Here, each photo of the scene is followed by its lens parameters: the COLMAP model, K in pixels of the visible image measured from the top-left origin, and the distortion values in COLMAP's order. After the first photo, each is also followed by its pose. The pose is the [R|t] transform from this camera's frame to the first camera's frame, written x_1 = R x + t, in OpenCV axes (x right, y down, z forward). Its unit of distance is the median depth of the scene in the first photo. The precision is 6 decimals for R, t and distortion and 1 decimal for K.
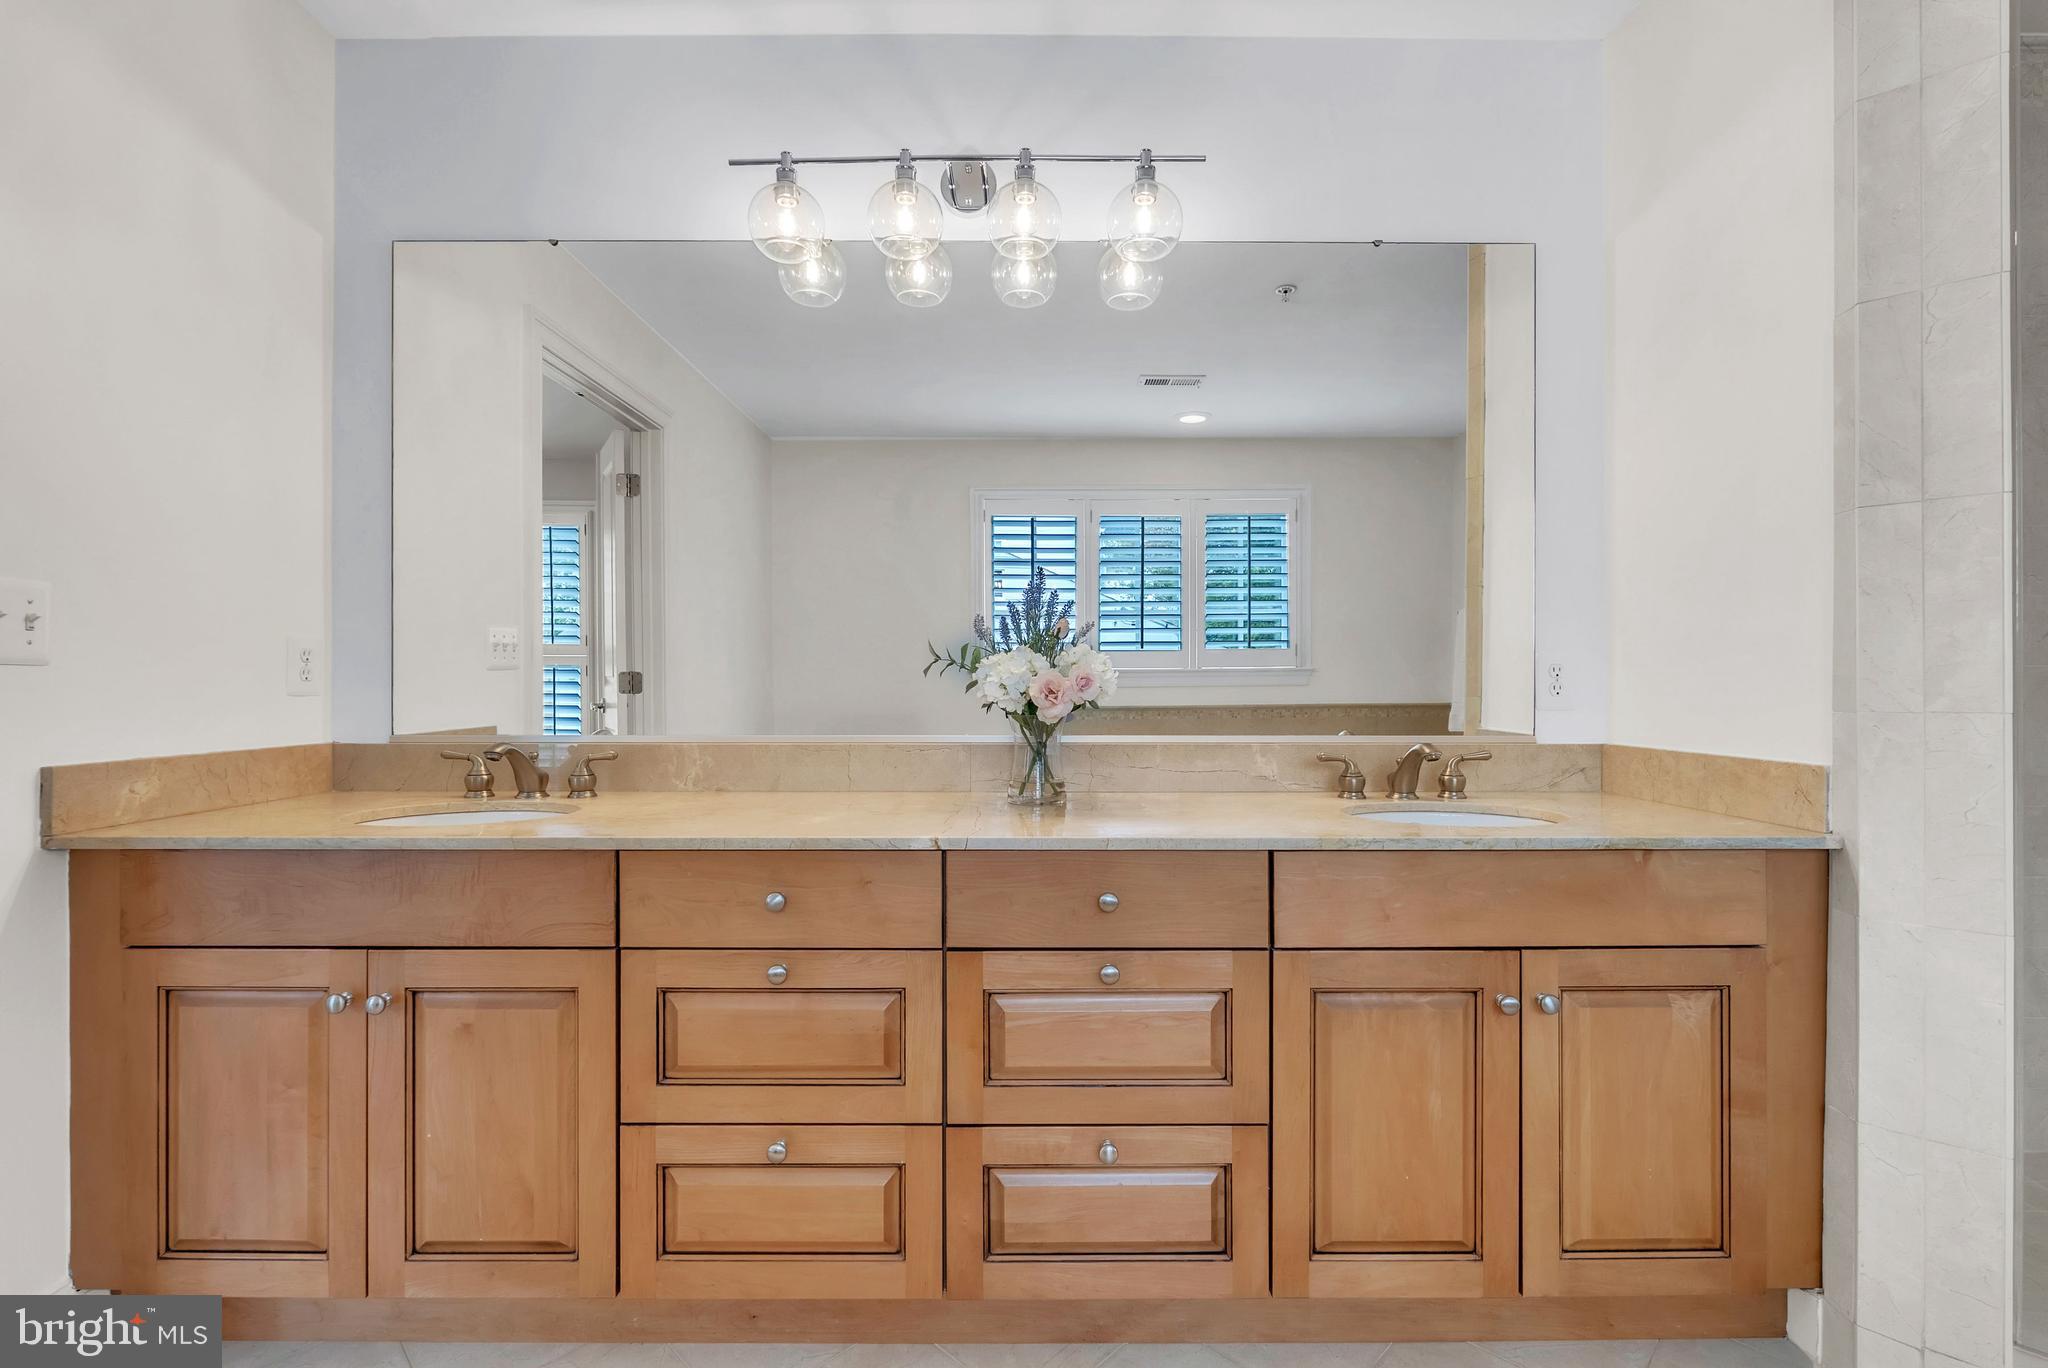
lens RADIAL K [[907.7, 0, 1023.6], [0, 907.7, 685.3], [0, 0, 1]] dist [-0.006739, 0.001125]
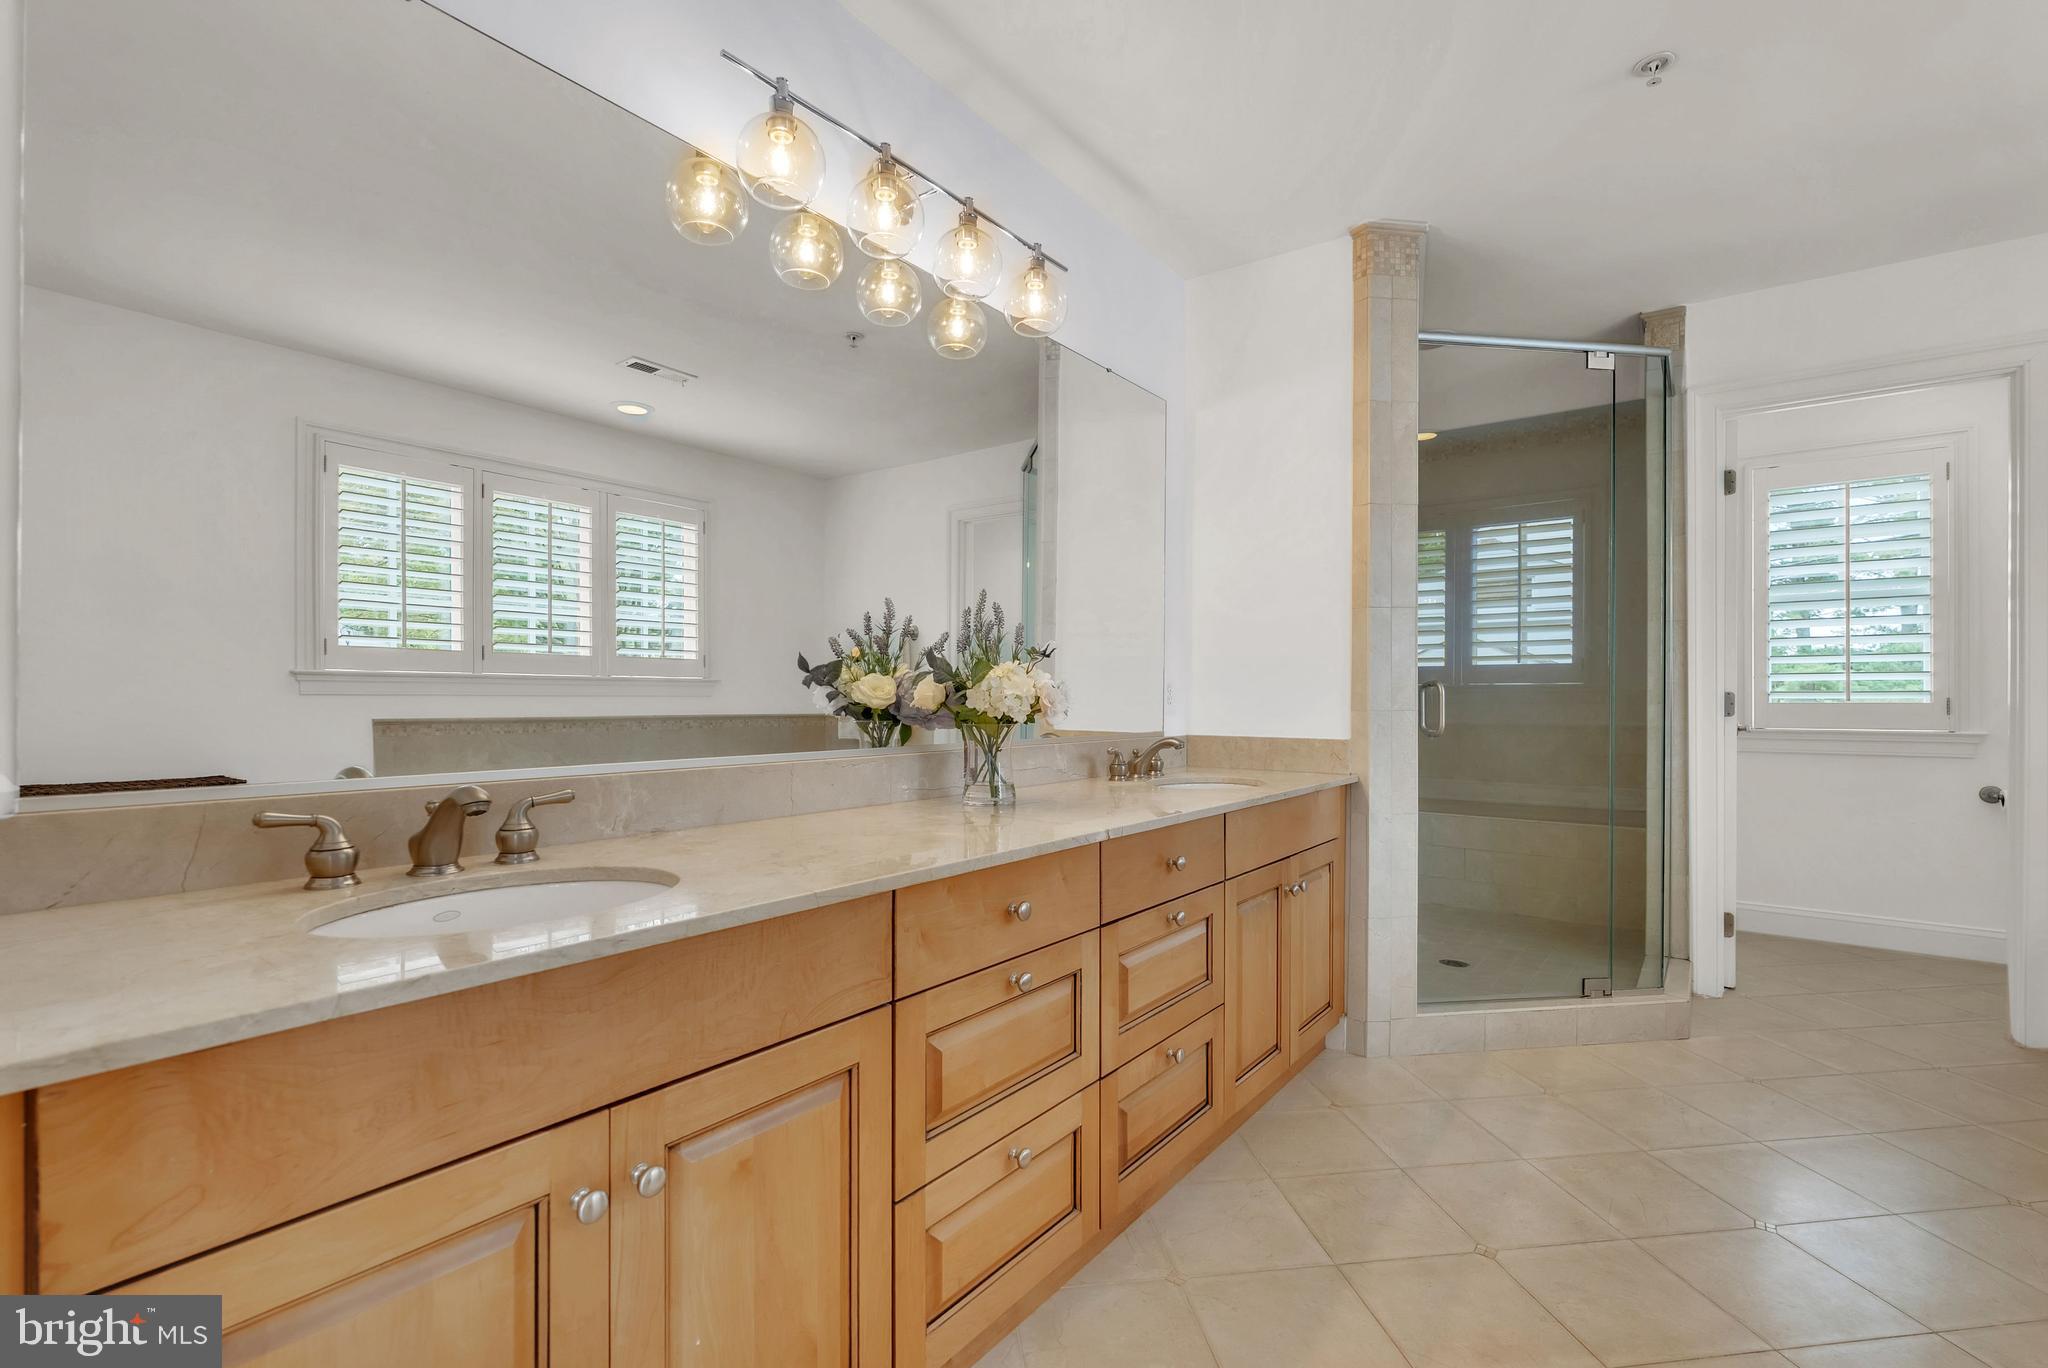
lens RADIAL K [[907.7, 0, 1026.9], [0, 907.7, 694.5], [0, 0, 1]] dist [-0.006739, 0.001125]
pose [[0.611202, 0.000617, 0.791474, -1.058327], [-0.005515, 0.999979, 0.003480, -0.009739], [-0.791455, -0.006492, 0.611193, 0.368529]]
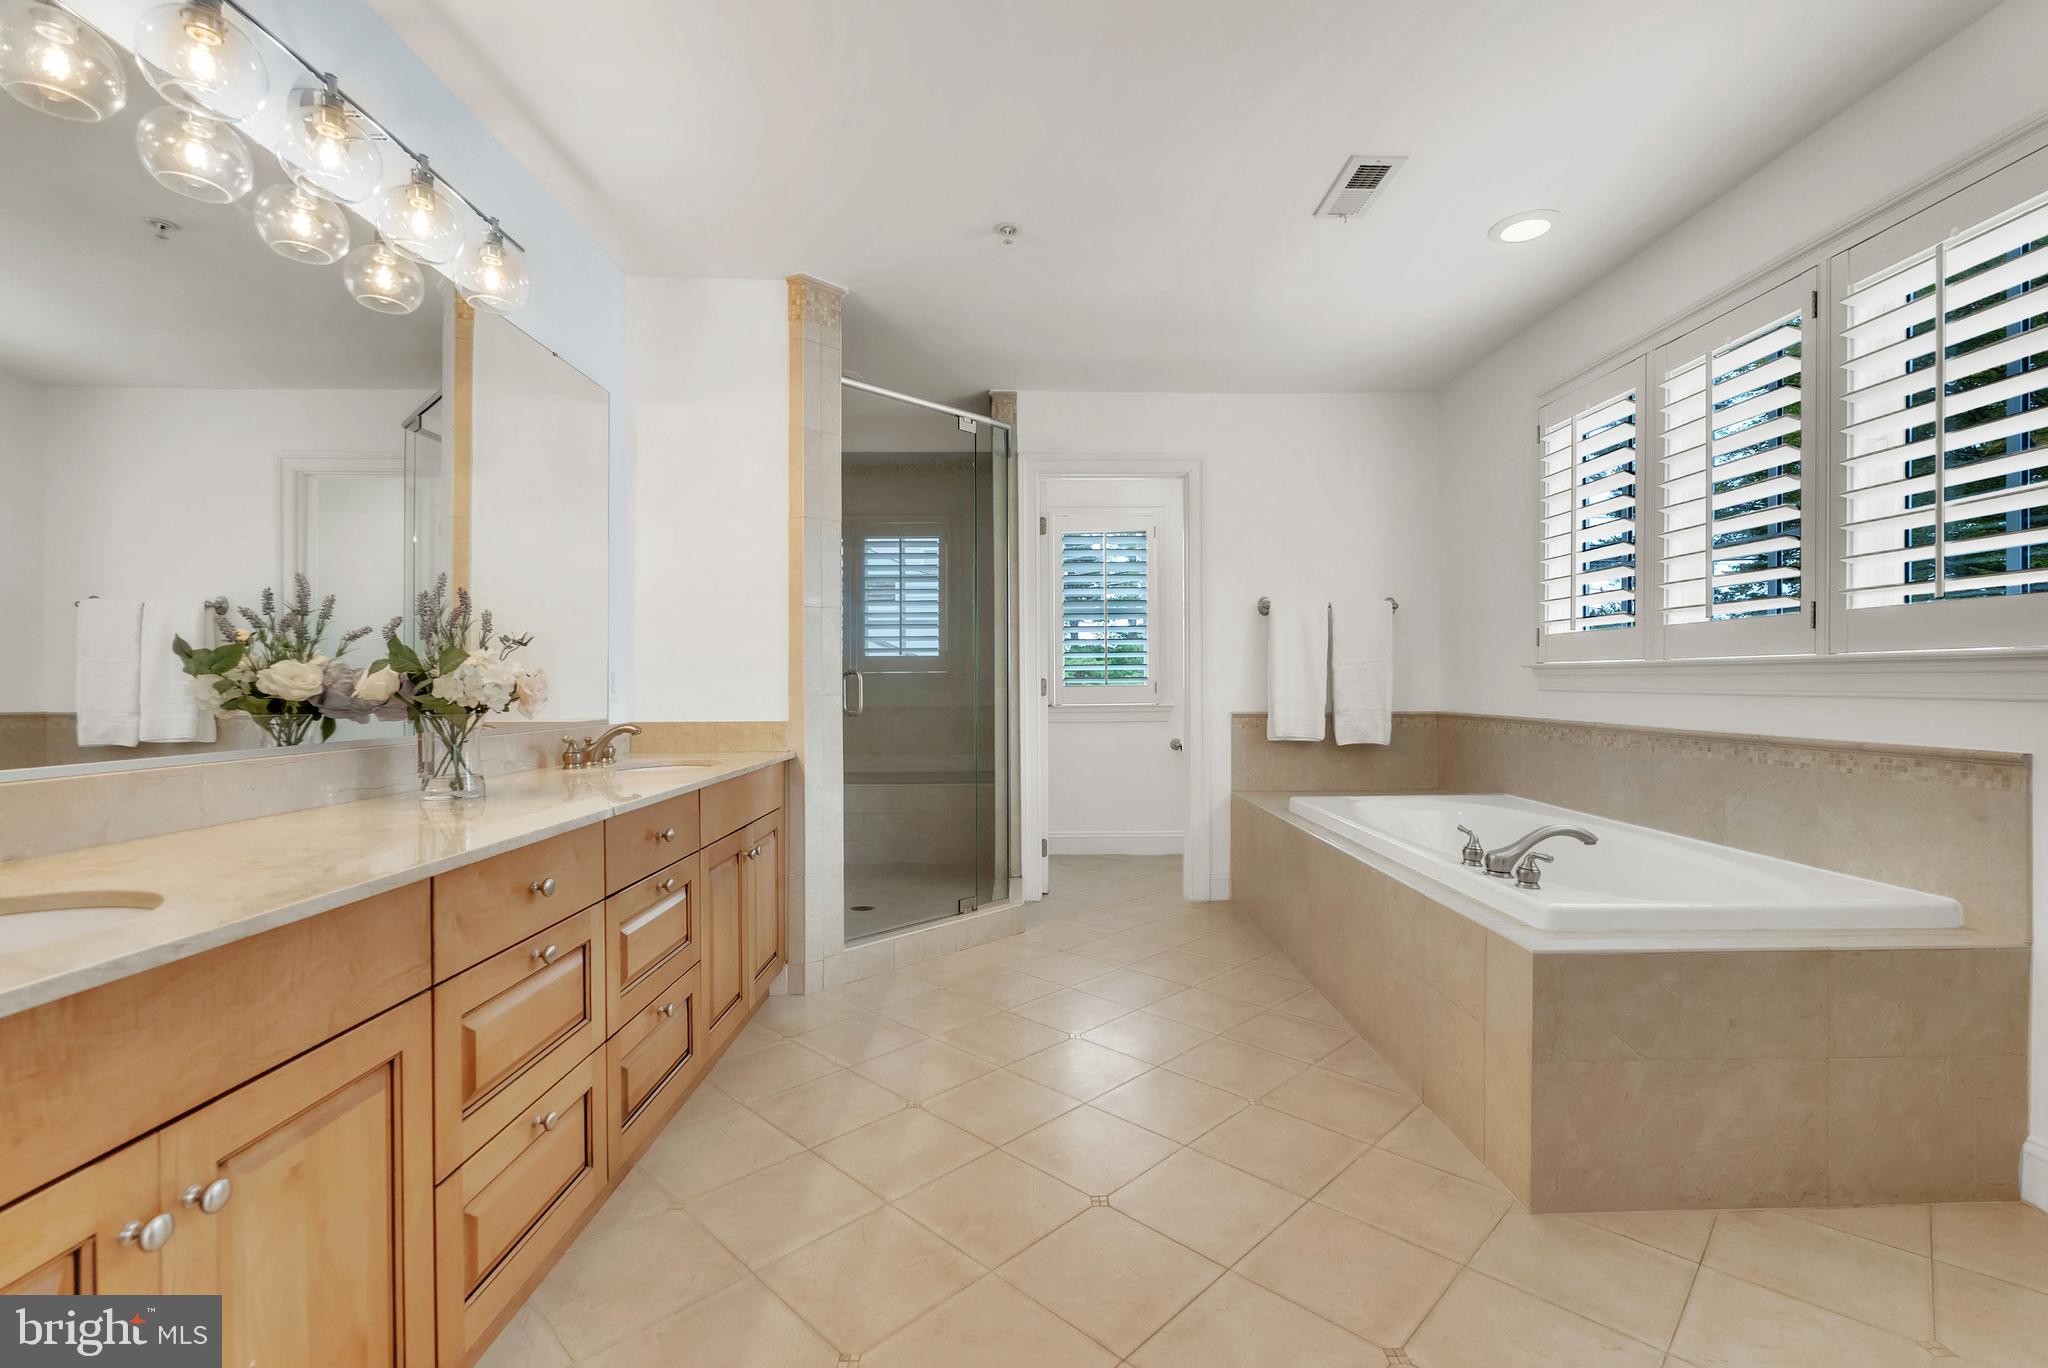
lens RADIAL K [[907.7, 0, 1036.6], [0, 907.7, 684.1], [0, 0, 1]] dist [-0.006739, 0.001125]
pose [[-0.012548, -0.002733, 0.999918, -1.330593], [-0.000303, 0.999996, 0.002729, -0.007352], [-0.999921, -0.000268, -0.012549, 0.425487]]
